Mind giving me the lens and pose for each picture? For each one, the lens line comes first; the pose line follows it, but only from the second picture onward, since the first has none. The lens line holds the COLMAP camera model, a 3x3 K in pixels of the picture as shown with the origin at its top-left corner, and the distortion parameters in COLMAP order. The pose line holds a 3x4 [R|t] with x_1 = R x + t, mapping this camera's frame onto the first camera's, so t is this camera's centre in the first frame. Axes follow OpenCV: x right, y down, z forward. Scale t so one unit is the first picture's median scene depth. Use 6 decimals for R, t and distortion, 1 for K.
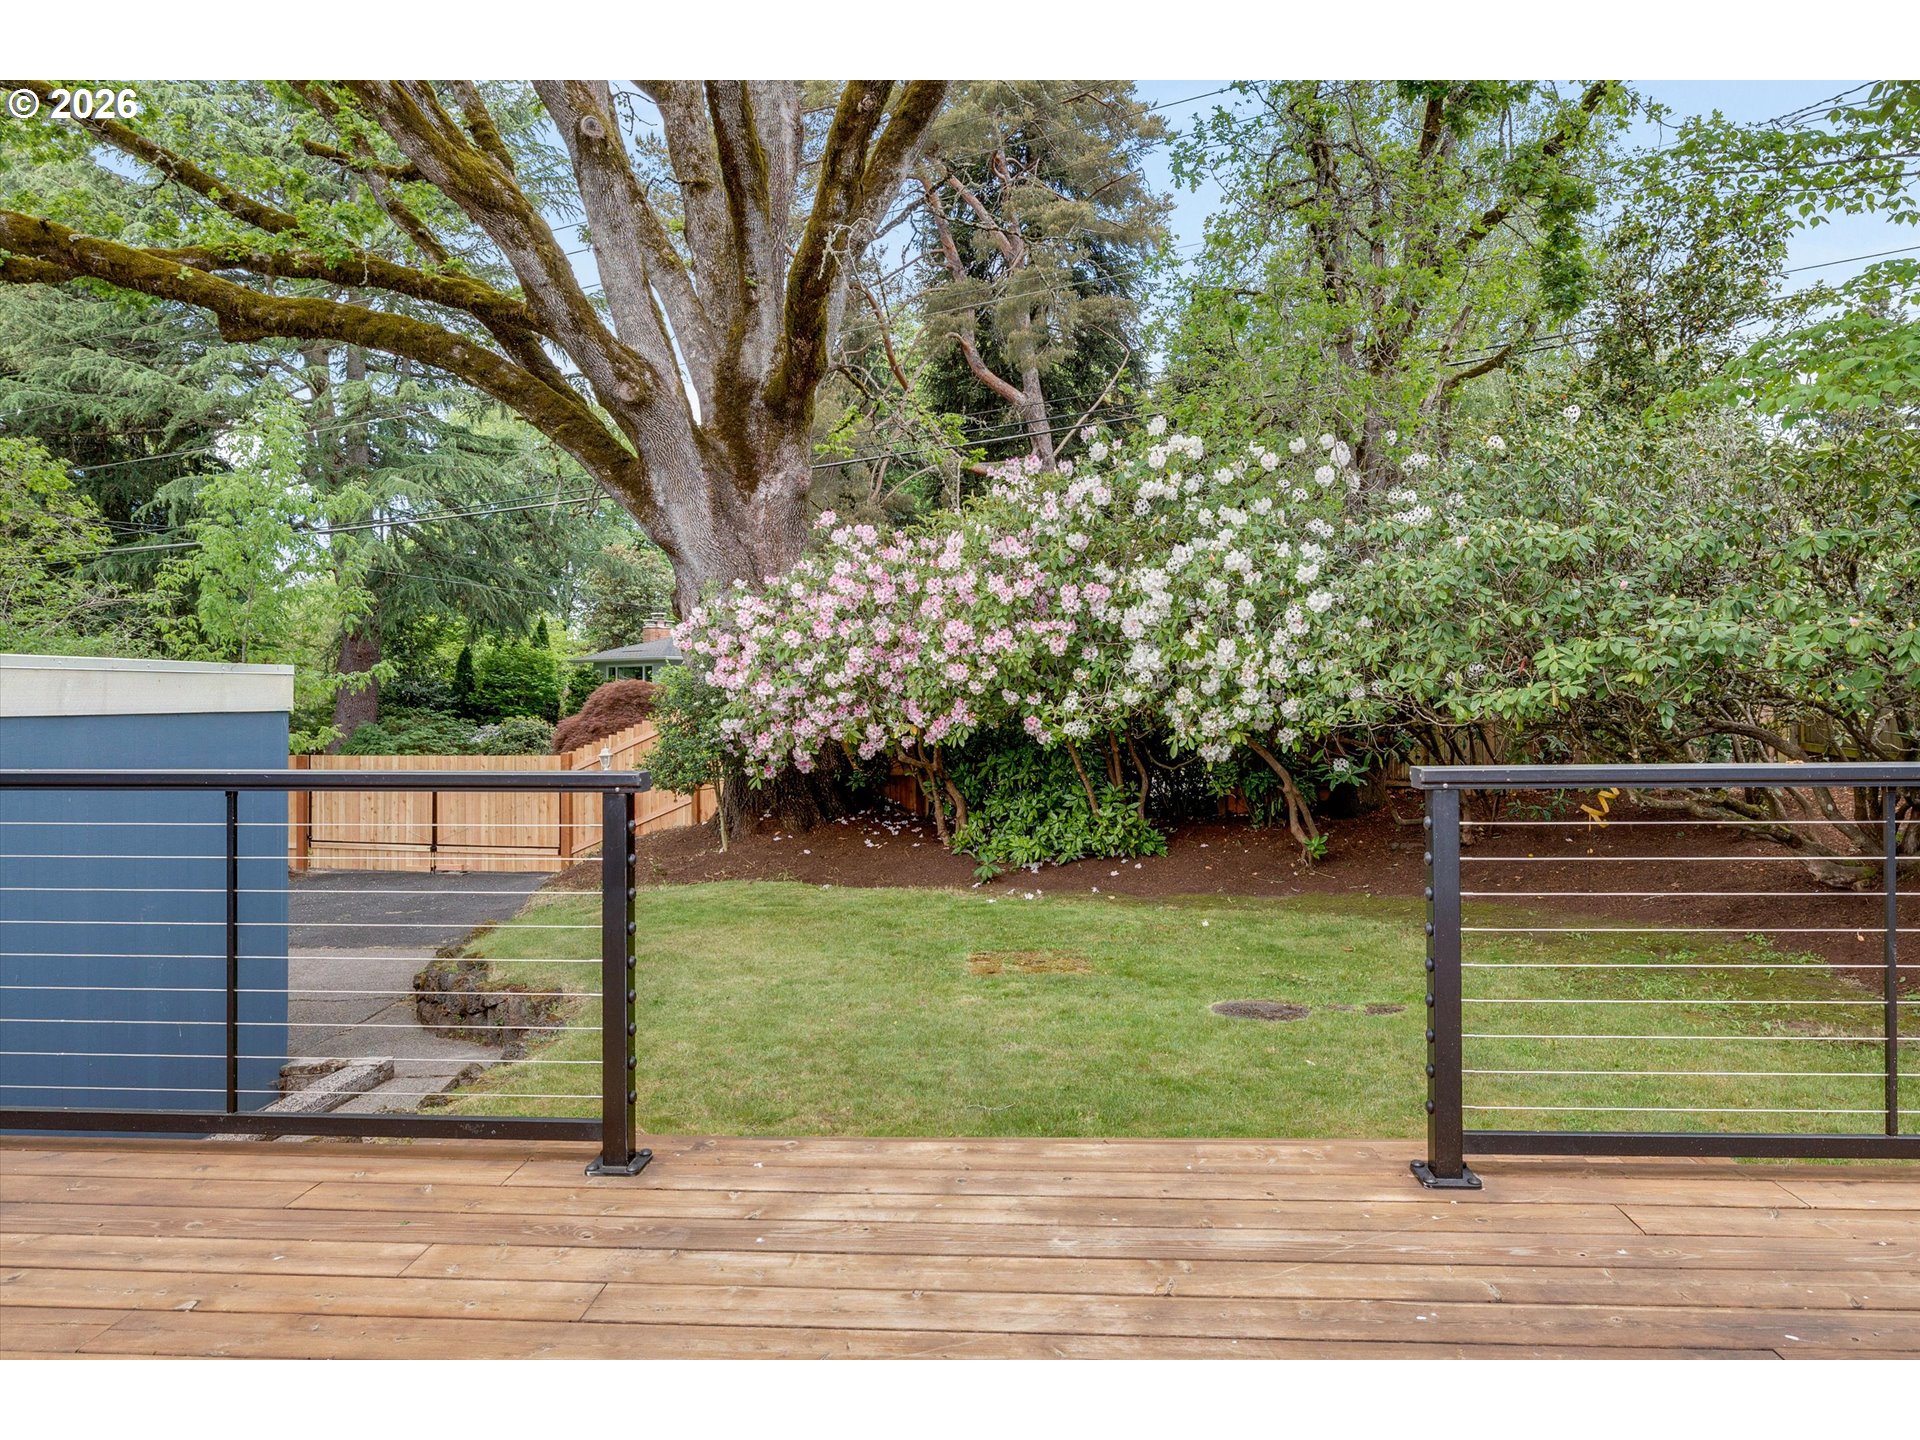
lens RADIAL K [[1214.4, 0, 962.2], [0, 1214.4, 696.2], [0, 0, 1]] dist [0.002723, 0.002275]
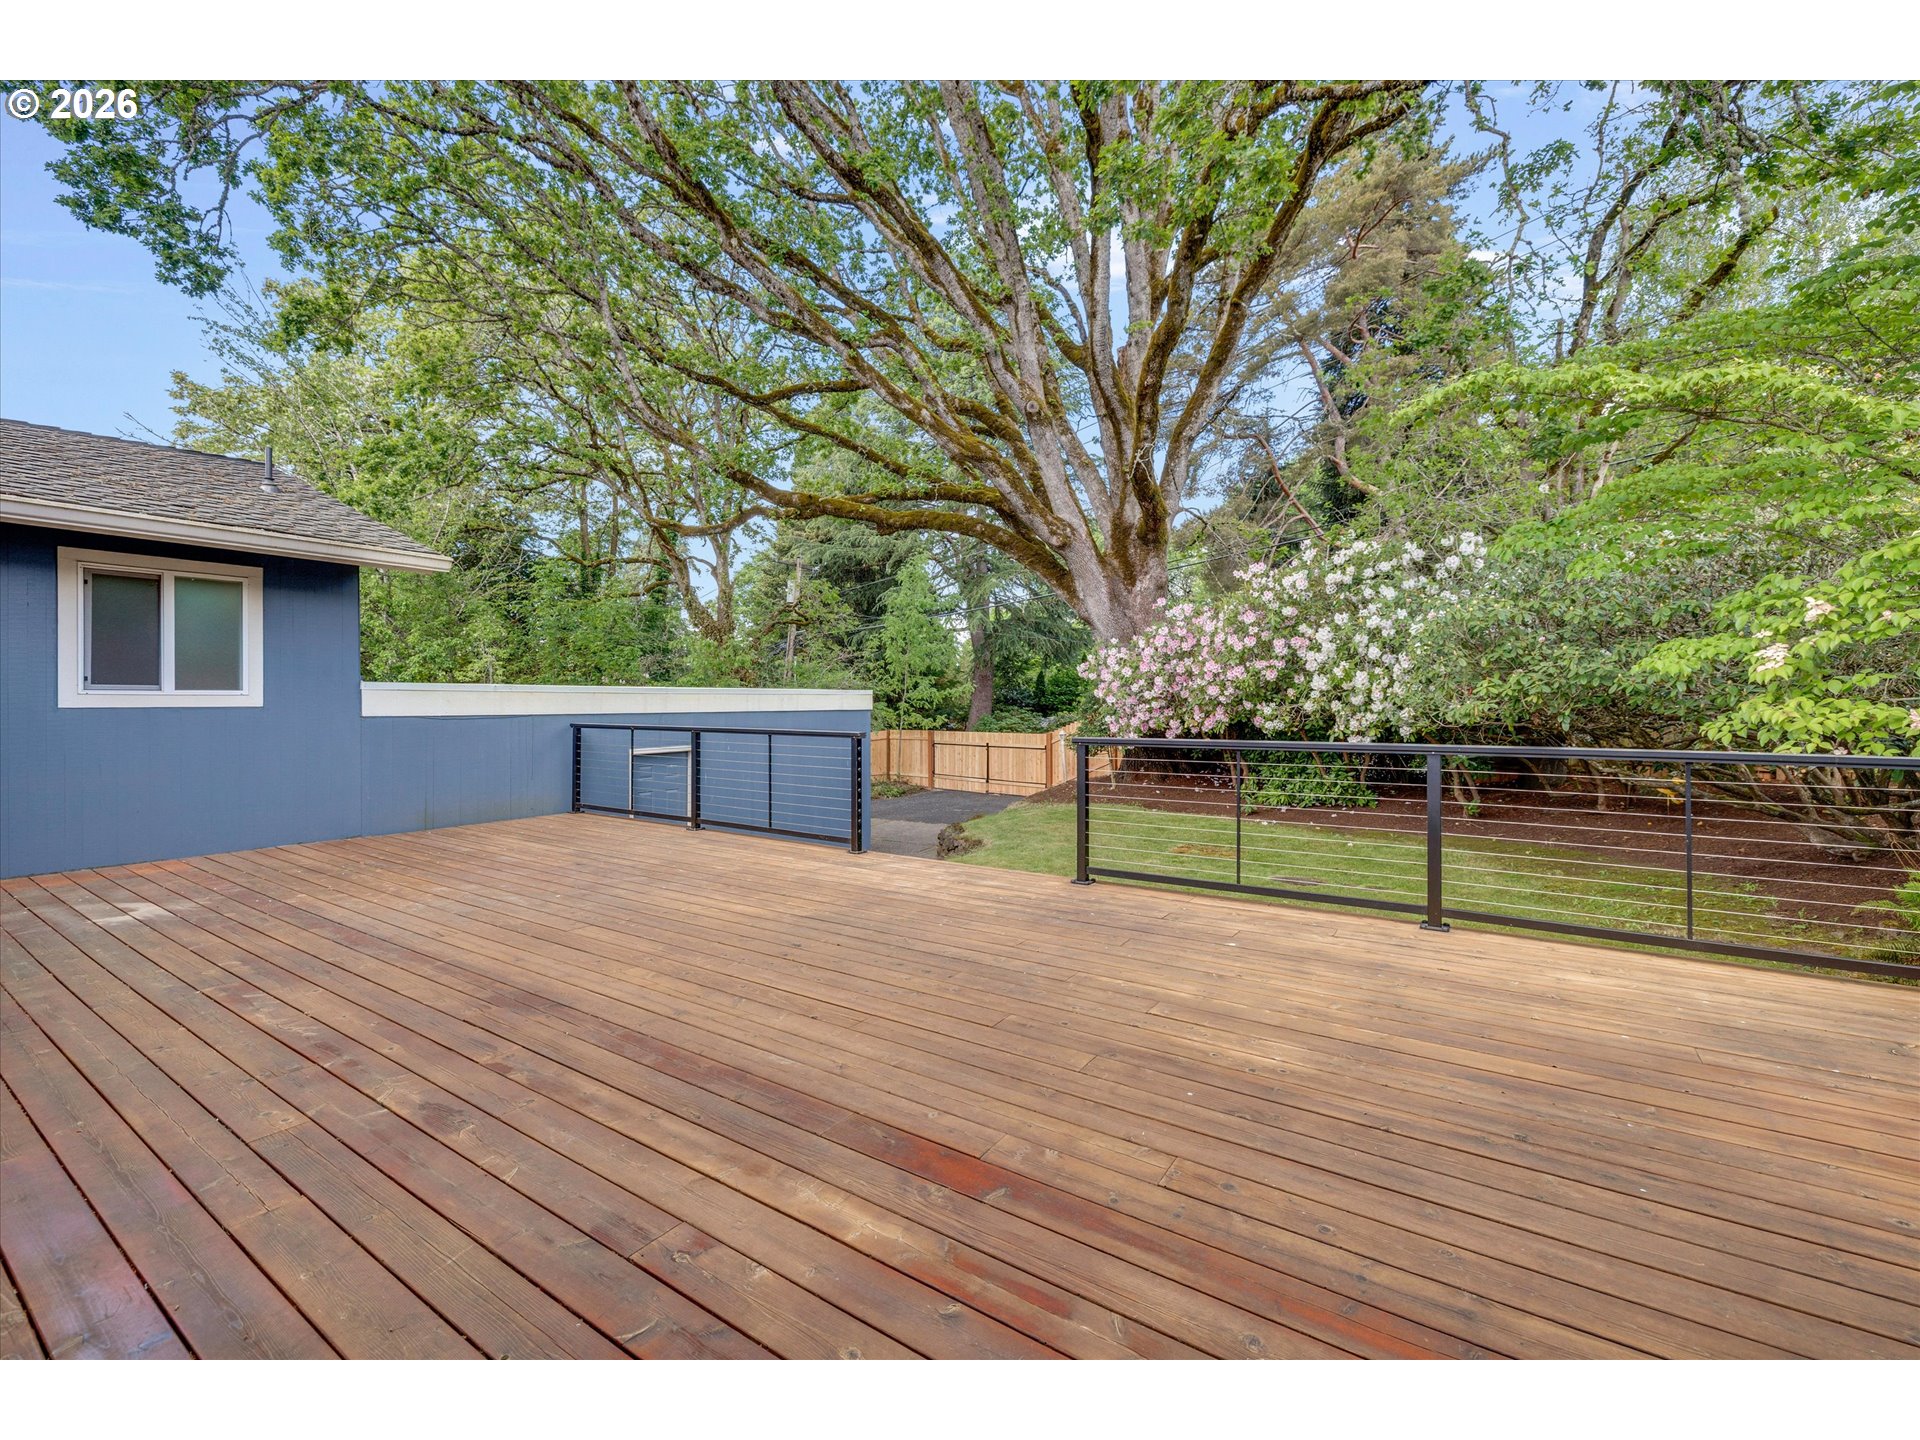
lens RADIAL K [[803.5, 0, 960.0], [0, 803.5, 720.0], [0, 0, 1]] dist [-0.001239, -0.000091]
pose [[0.865740, 0.017667, -0.500182, 0.247692], [-0.004545, 0.999613, 0.027439, -0.007301], [0.500474, -0.021482, 0.865485, -0.173895]]
